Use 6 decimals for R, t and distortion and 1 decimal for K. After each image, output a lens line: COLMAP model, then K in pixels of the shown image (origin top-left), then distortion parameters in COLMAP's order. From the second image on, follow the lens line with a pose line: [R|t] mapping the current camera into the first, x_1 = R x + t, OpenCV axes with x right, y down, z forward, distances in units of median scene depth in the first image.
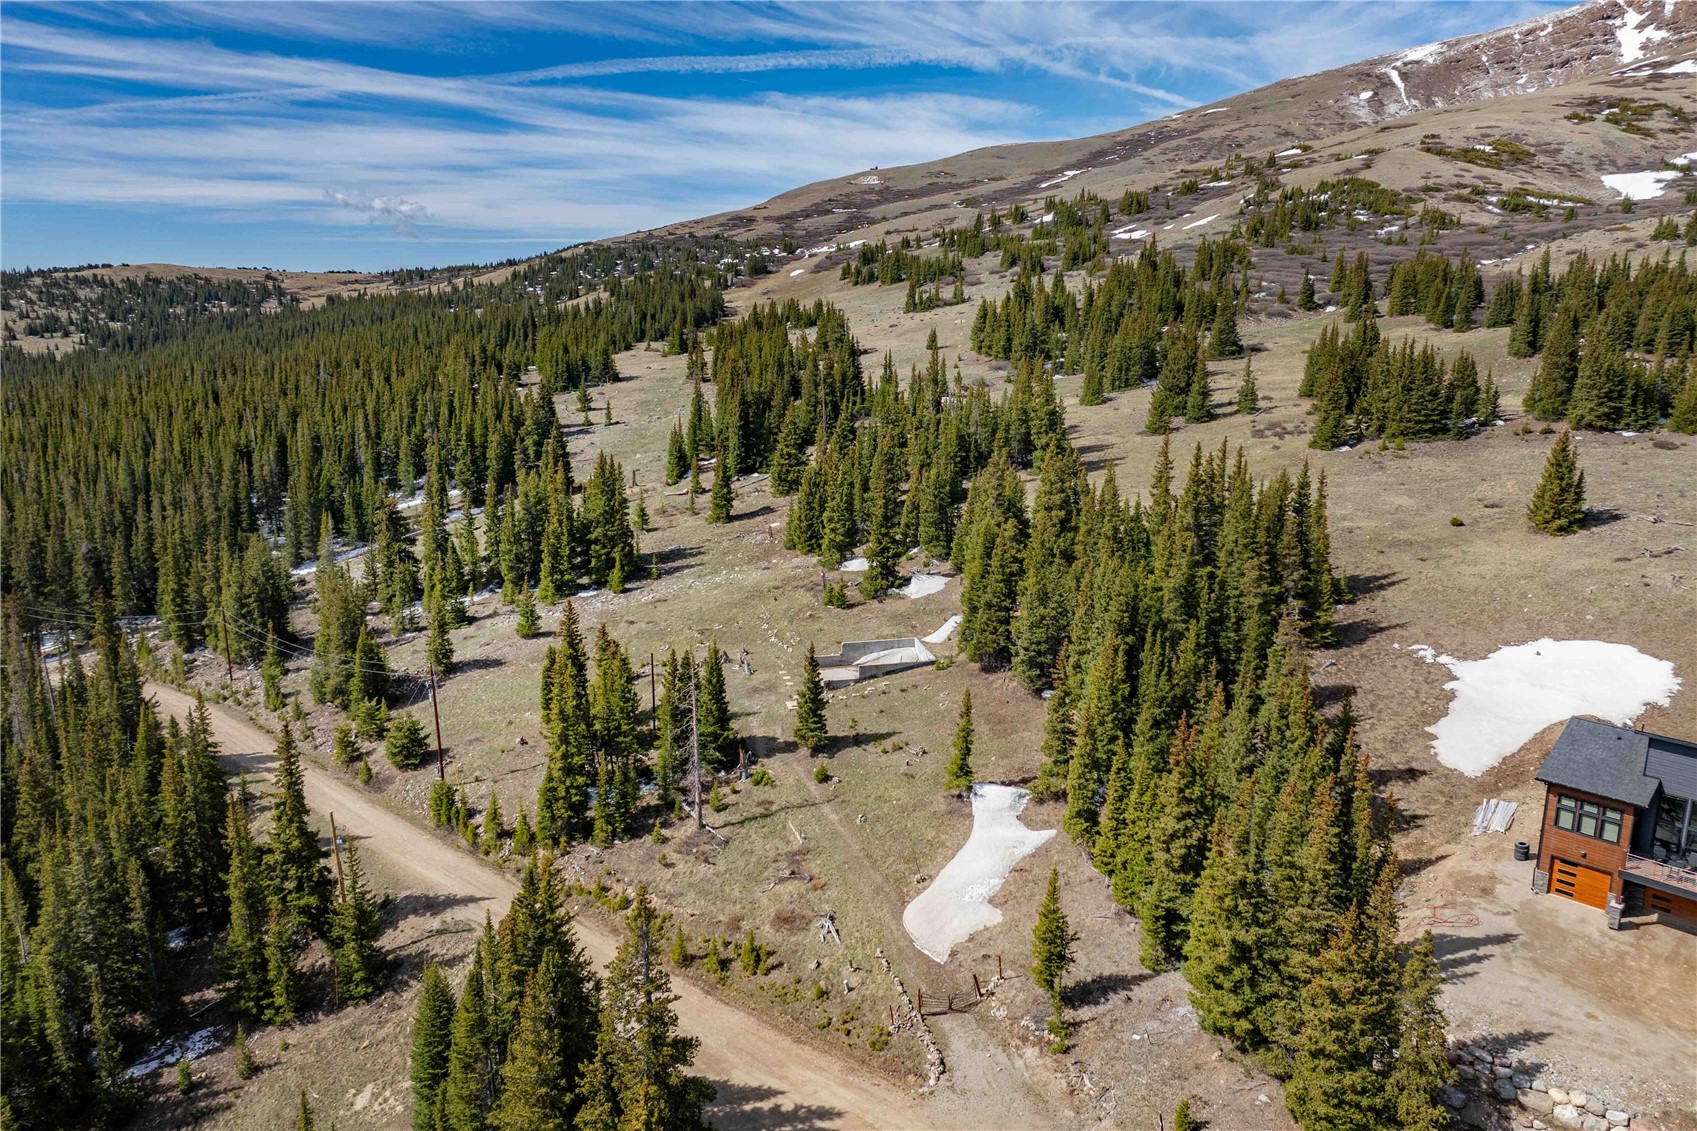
lens RADIAL K [[1196.0, 0, 852.3], [0, 1196.0, 536.1], [0, 0, 1]] dist [-0.042521, 0.010394]
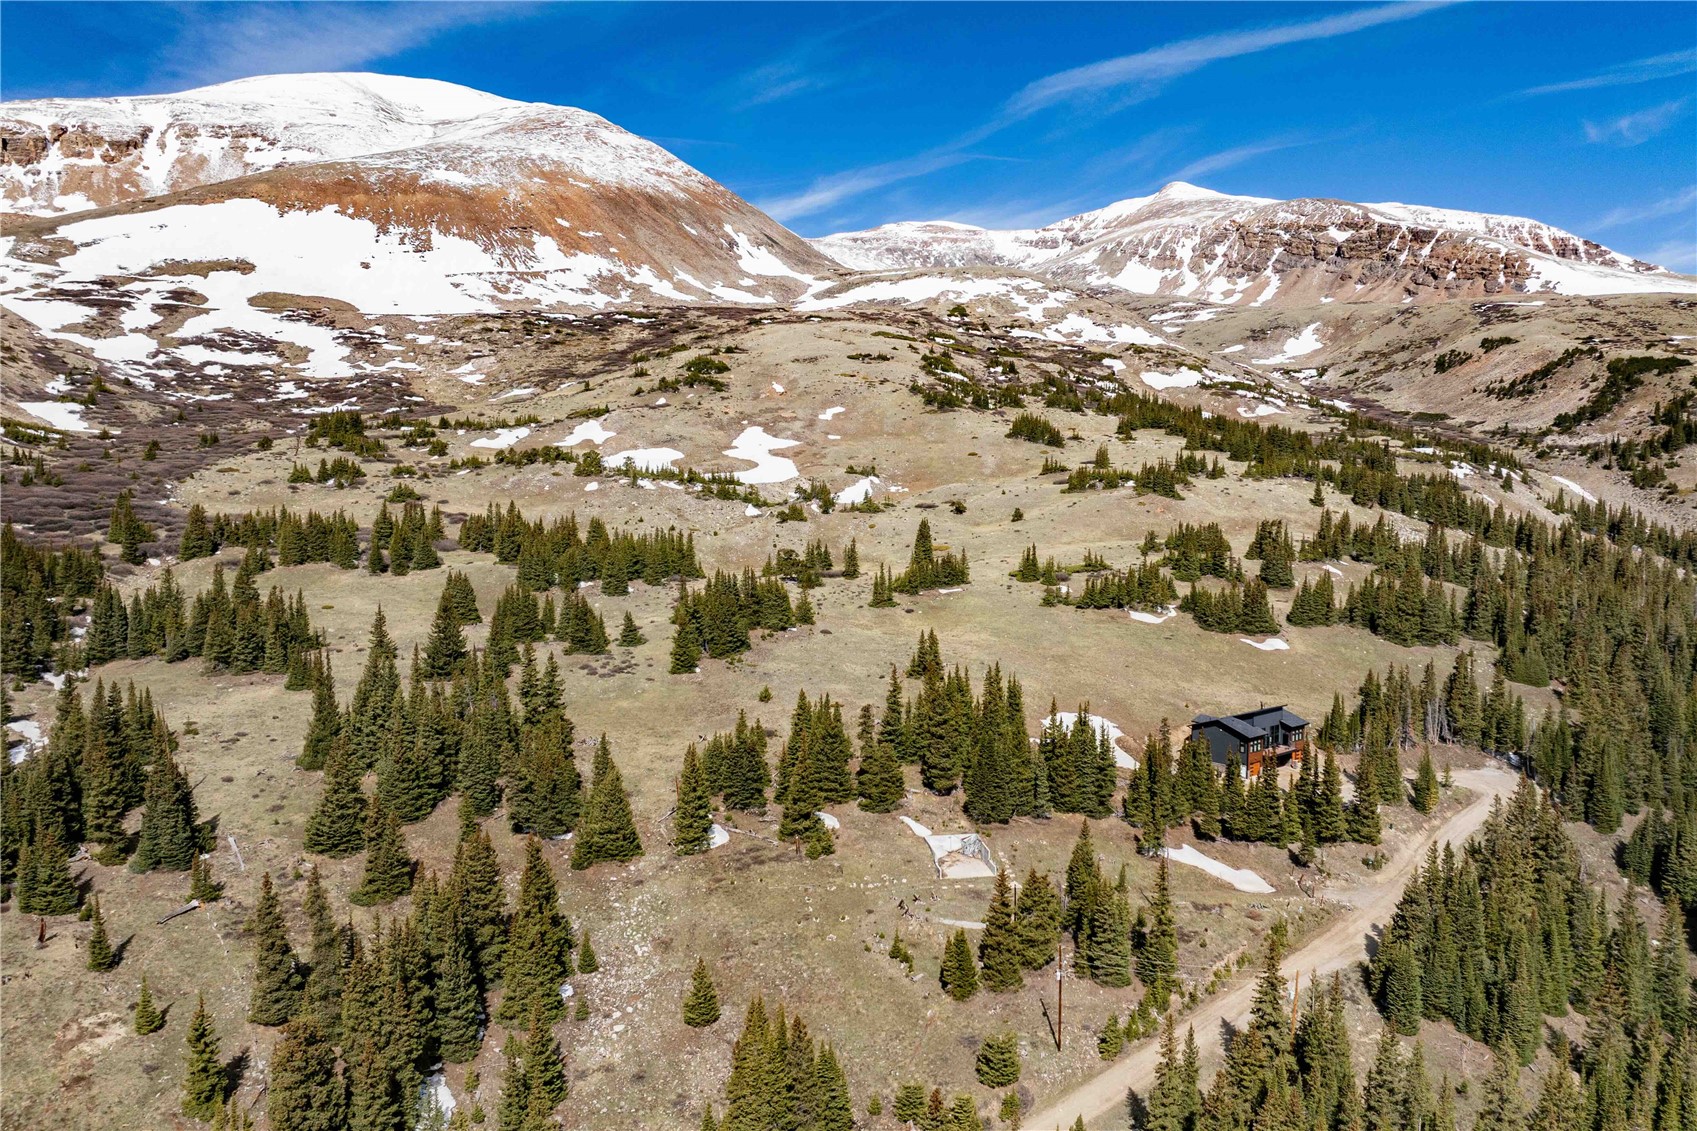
lens RADIAL K [[1196.0, 0, 860.6], [0, 1196.0, 568.1], [0, 0, 1]] dist [-0.042521, 0.010394]
pose [[0.078117, -0.080773, 0.993667, -0.335747], [0.205365, 0.976640, 0.063245, -0.082909], [-0.975563, 0.199124, 0.092880, 0.223949]]
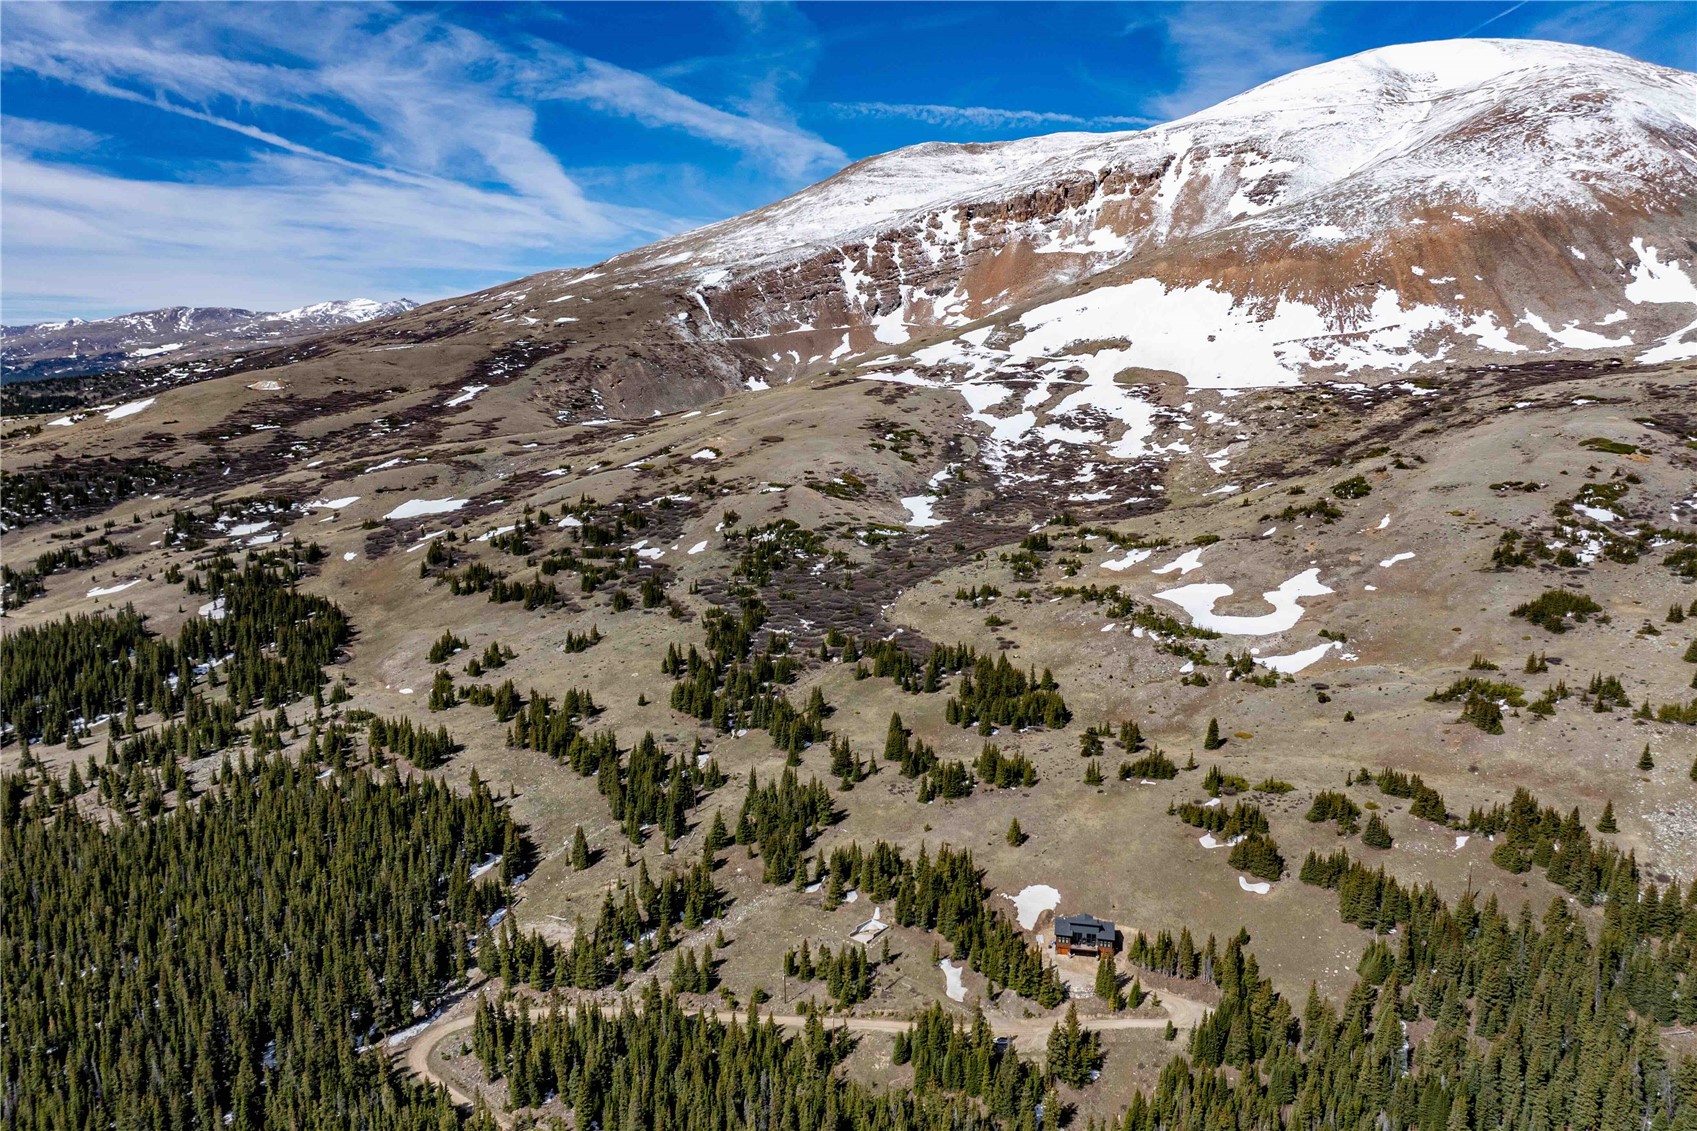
lens RADIAL K [[1196.0, 0, 857.3], [0, 1196.0, 553.5], [0, 0, 1]] dist [-0.042521, 0.010394]
pose [[0.820275, -0.087396, 0.565252, -0.447643], [0.108312, 0.994111, -0.003475, -0.232687], [-0.561620, 0.064074, 0.824911, -0.450036]]
